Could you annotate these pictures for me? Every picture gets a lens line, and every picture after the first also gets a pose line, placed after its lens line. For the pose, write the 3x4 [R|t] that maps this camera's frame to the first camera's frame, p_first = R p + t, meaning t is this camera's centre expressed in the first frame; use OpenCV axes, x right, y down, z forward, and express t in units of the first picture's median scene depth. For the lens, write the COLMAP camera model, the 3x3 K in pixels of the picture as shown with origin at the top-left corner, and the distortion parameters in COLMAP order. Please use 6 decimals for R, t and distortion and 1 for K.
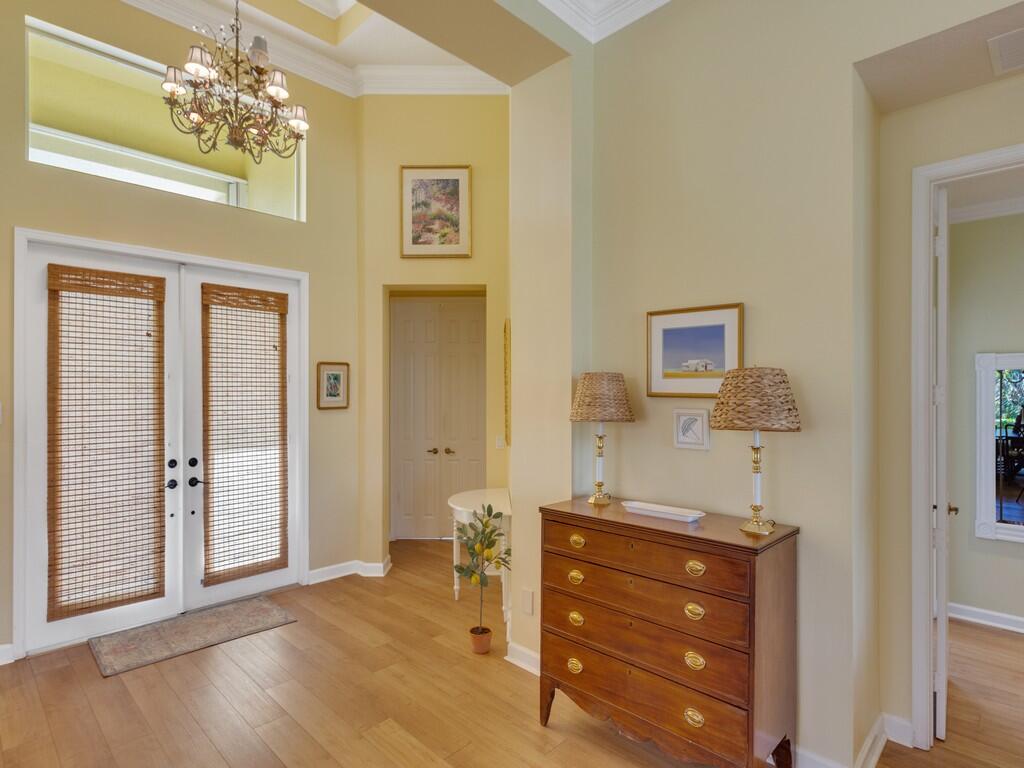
lens RADIAL K [[523.7, 0, 509.8], [0, 523.7, 387.4], [0, 0, 1]] dist [-0.017362, -0.000489]
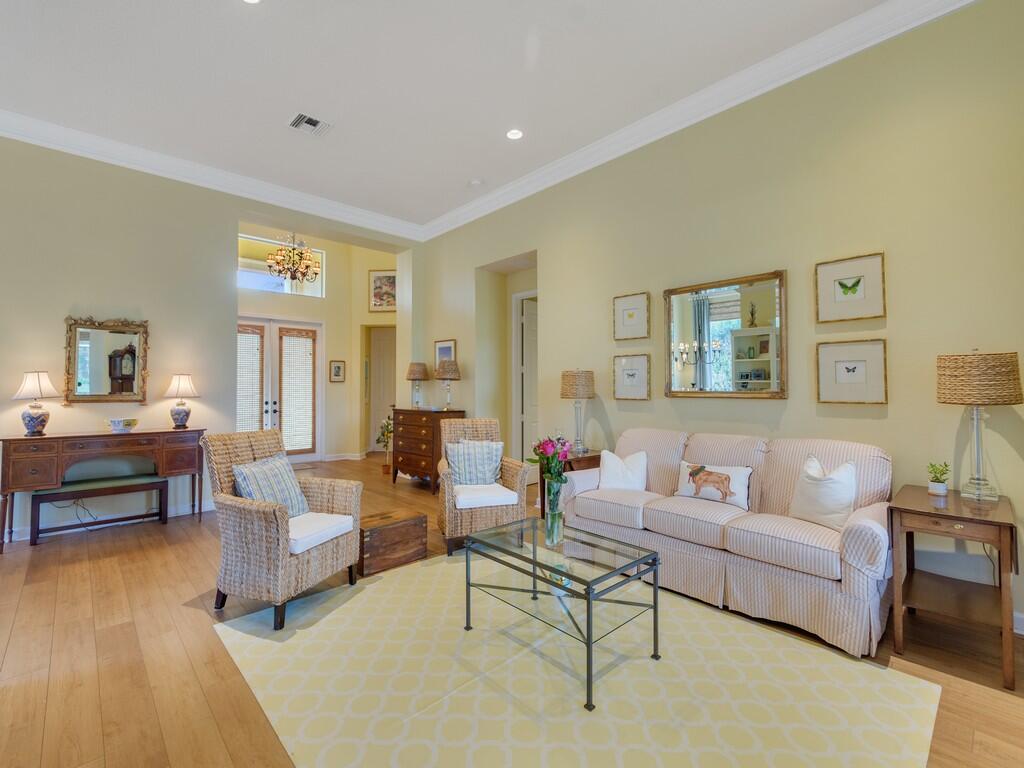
lens RADIAL K [[459.2, 0, 507.4], [0, 459.2, 375.0], [0, 0, 1]] dist [0.013208, -0.005207]
pose [[0.998358, -0.004092, -0.057144, 0.555345], [0.002744, 0.999716, -0.023652, 0.068121], [0.057224, 0.023456, 0.998086, -1.011850]]
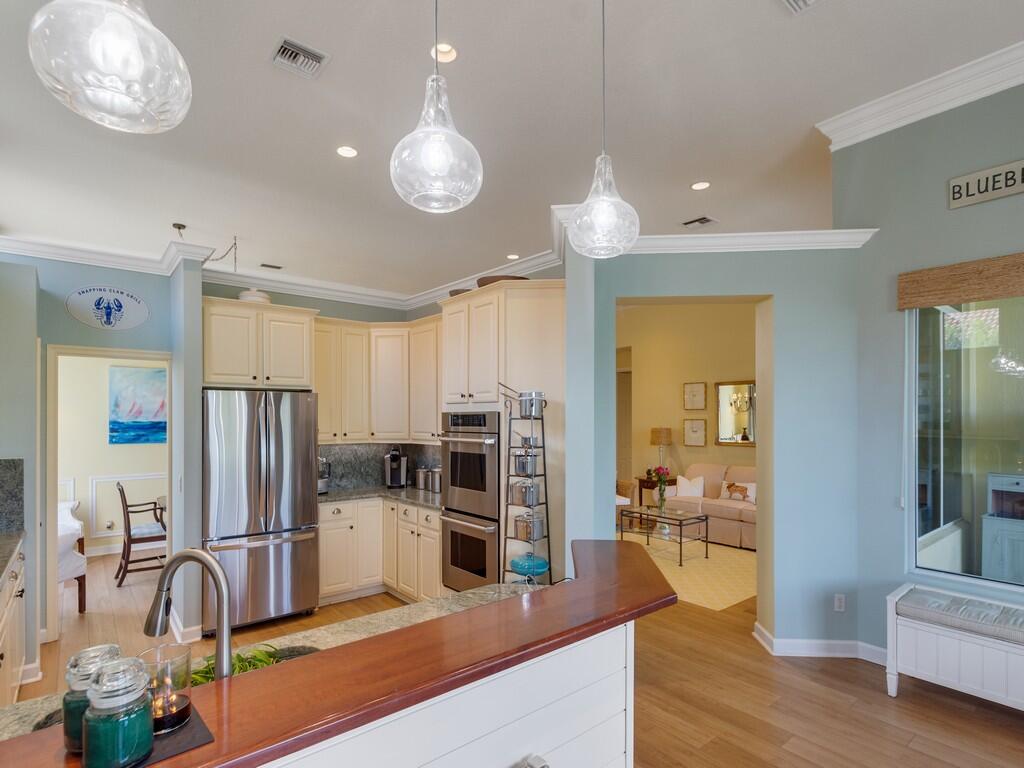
lens RADIAL K [[523.7, 0, 511.0], [0, 523.7, 415.3], [0, 0, 1]] dist [-0.017362, -0.000489]
pose [[0.993052, -0.000885, -0.117676, 0.298994], [0.000149, 0.999980, -0.006265, -0.010433], [0.117679, 0.006204, 0.993032, -2.080036]]
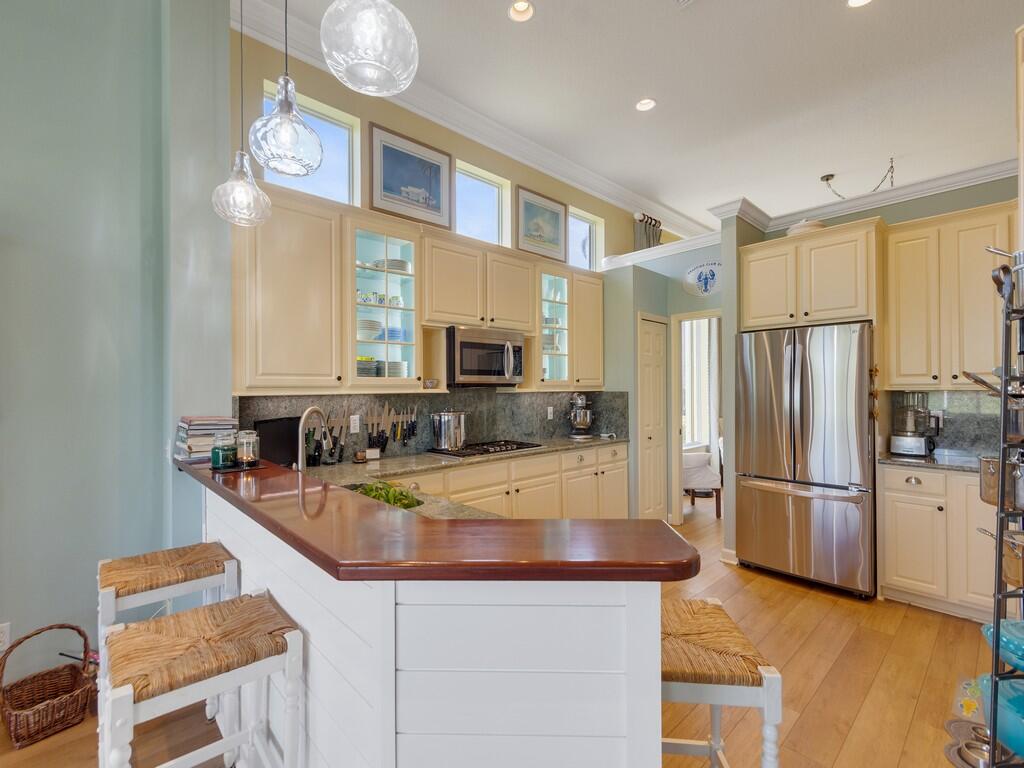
lens RADIAL K [[459.2, 0, 517.9], [0, 459.2, 386.8], [0, 0, 1]] dist [0.013208, -0.005207]
pose [[-0.060060, 0.000535, -0.998195, 0.574330], [0.007242, 0.999974, 0.000100, 0.039402], [0.998169, -0.007223, -0.060062, -1.556285]]
